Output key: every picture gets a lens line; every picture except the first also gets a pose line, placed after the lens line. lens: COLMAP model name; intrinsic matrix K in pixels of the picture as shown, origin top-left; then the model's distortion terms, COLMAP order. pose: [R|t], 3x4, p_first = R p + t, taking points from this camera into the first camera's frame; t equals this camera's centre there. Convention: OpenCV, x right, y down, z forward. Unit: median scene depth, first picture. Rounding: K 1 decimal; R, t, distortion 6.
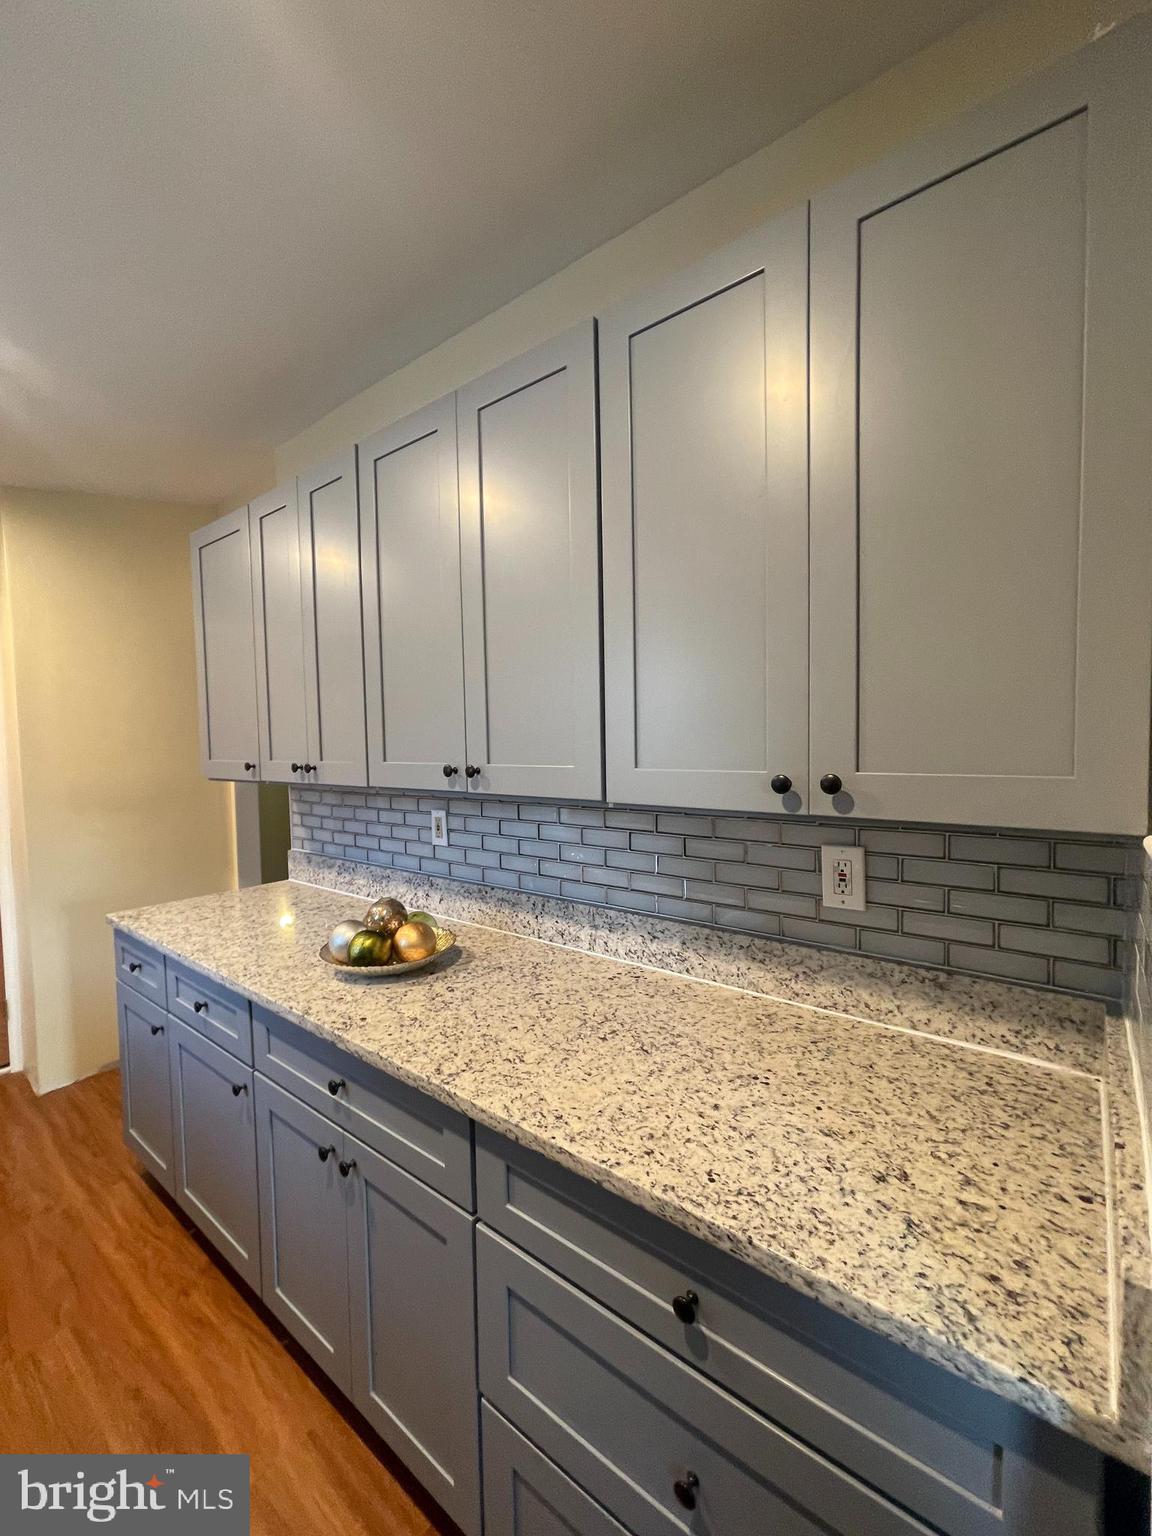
lens RADIAL K [[625.3, 0, 572.7], [0, 625.3, 765.9], [0, 0, 1]] dist [-0.003930, 0.002134]
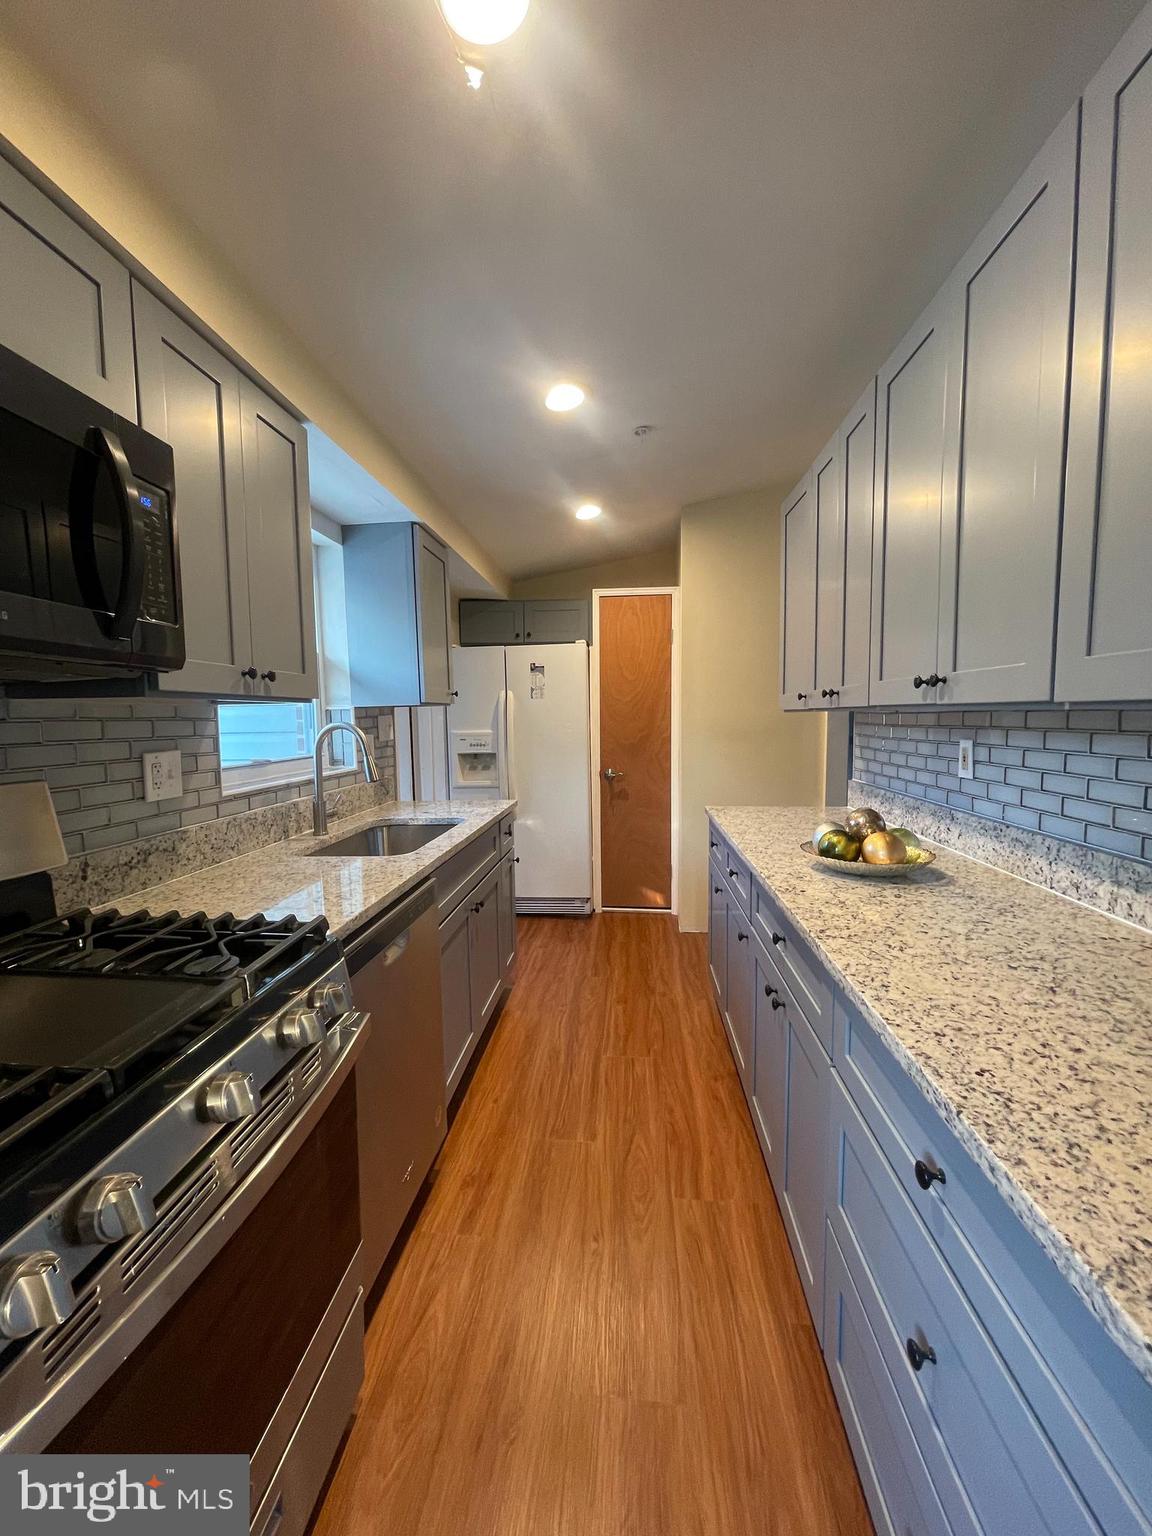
lens RADIAL K [[625.3, 0, 574.6], [0, 625.3, 764.6], [0, 0, 1]] dist [-0.003930, 0.002134]
pose [[0.550870, 0.080540, -0.830696, 0.323181], [-0.039266, 0.996732, 0.070599, 0.086481], [0.833667, -0.006273, 0.552232, -0.002684]]
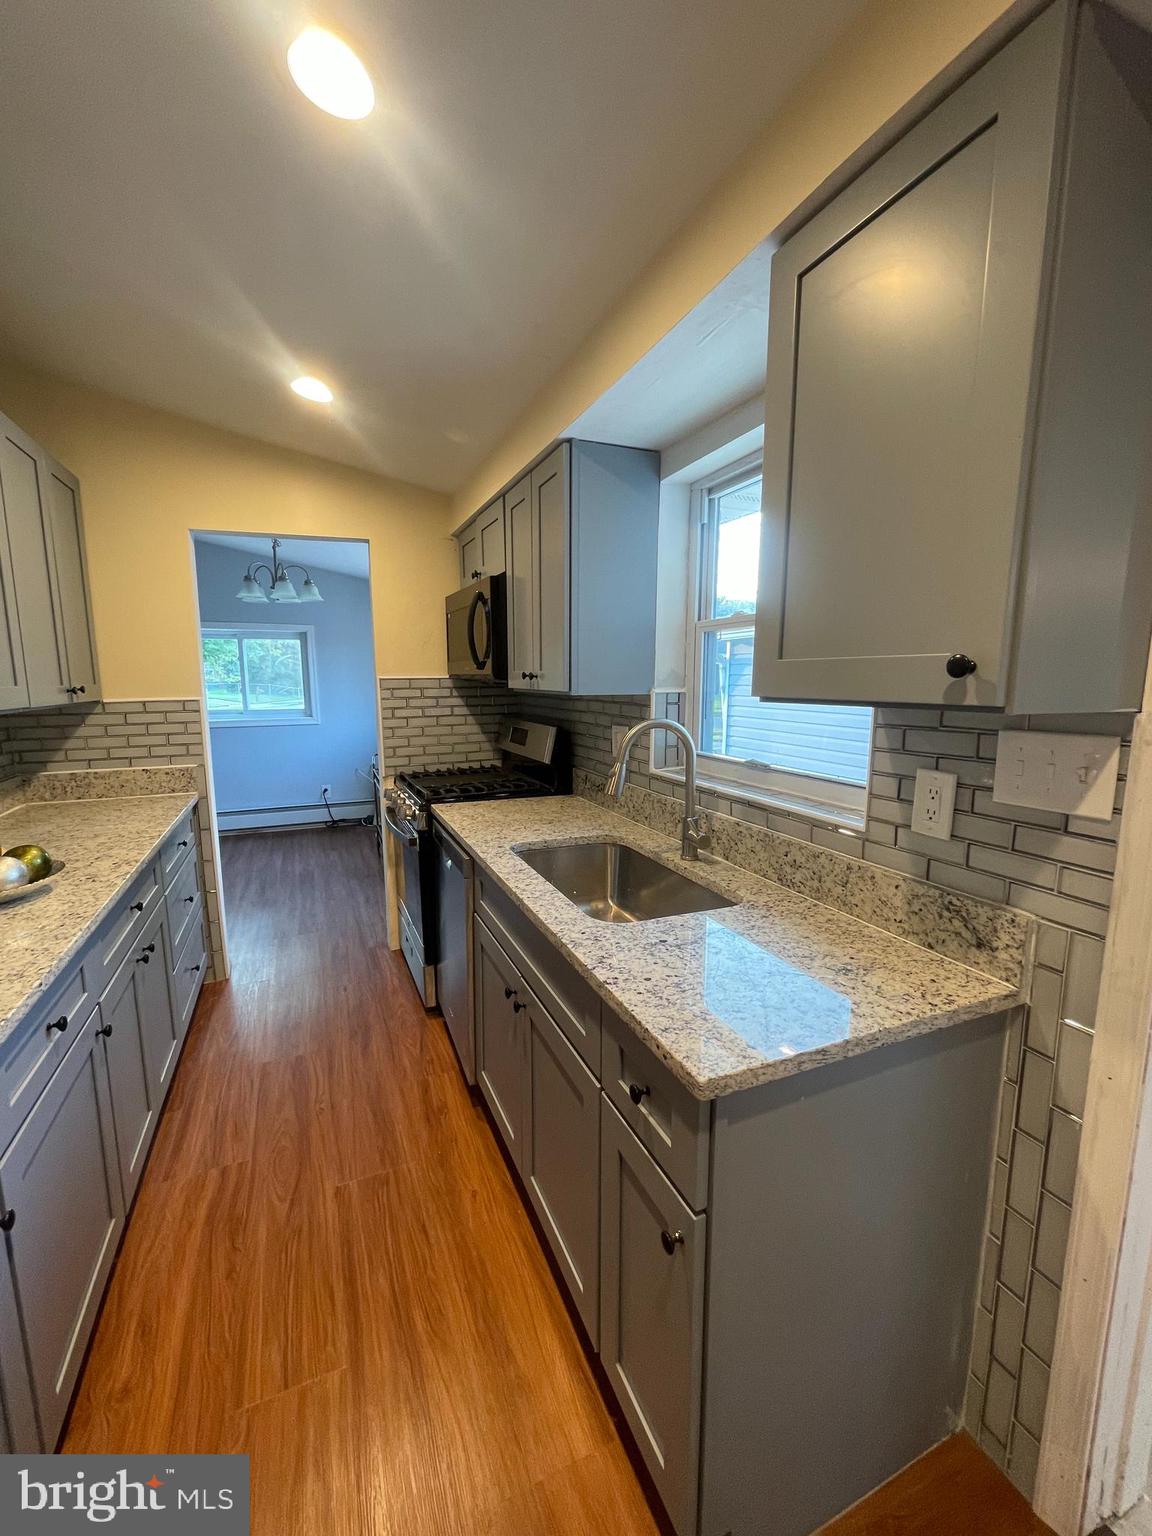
lens RADIAL K [[625.3, 0, 570.7], [0, 625.3, 767.7], [0, 0, 1]] dist [-0.003930, 0.002134]
pose [[-0.881548, -0.044172, 0.470023, -1.607226], [0.044931, 0.983244, 0.176673, -0.010114], [-0.469951, 0.176864, -0.864792, 1.435418]]
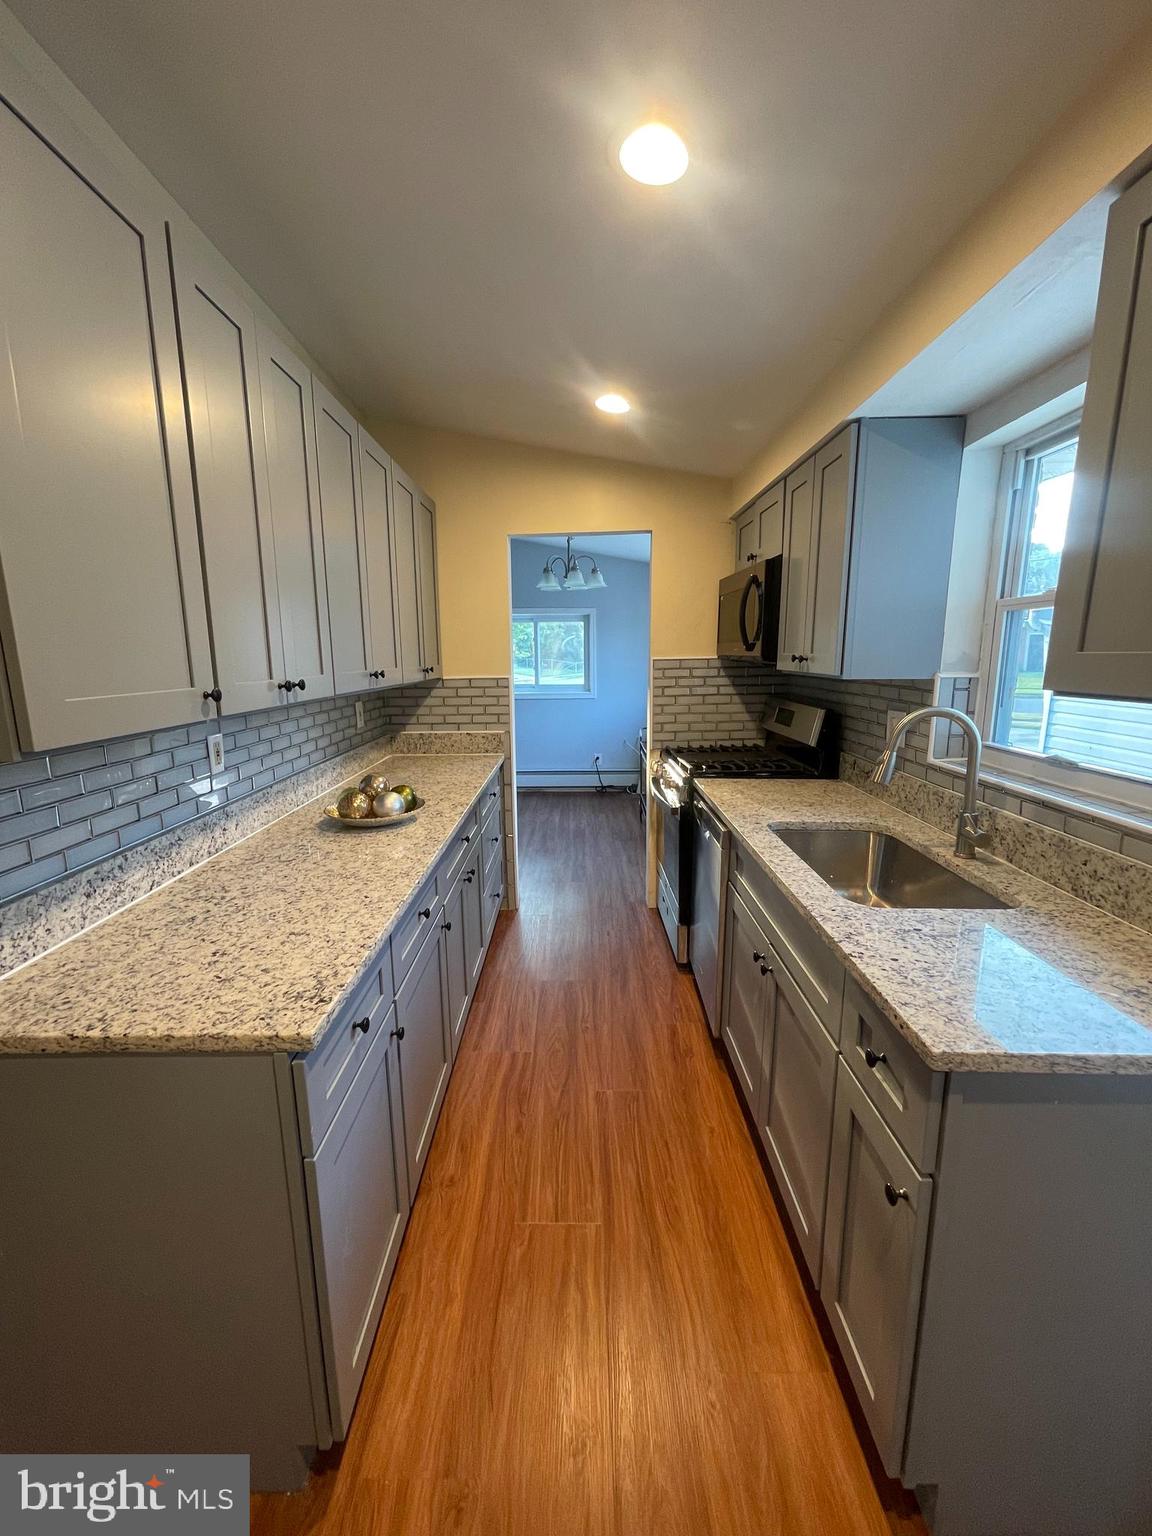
lens RADIAL K [[625.3, 0, 567.7], [0, 625.3, 766.0], [0, 0, 1]] dist [-0.003930, 0.002134]
pose [[-0.612453, -0.115004, 0.782097, -1.679754], [0.060402, 0.979661, 0.191355, -0.036949], [-0.788196, 0.164436, -0.593050, 1.534950]]
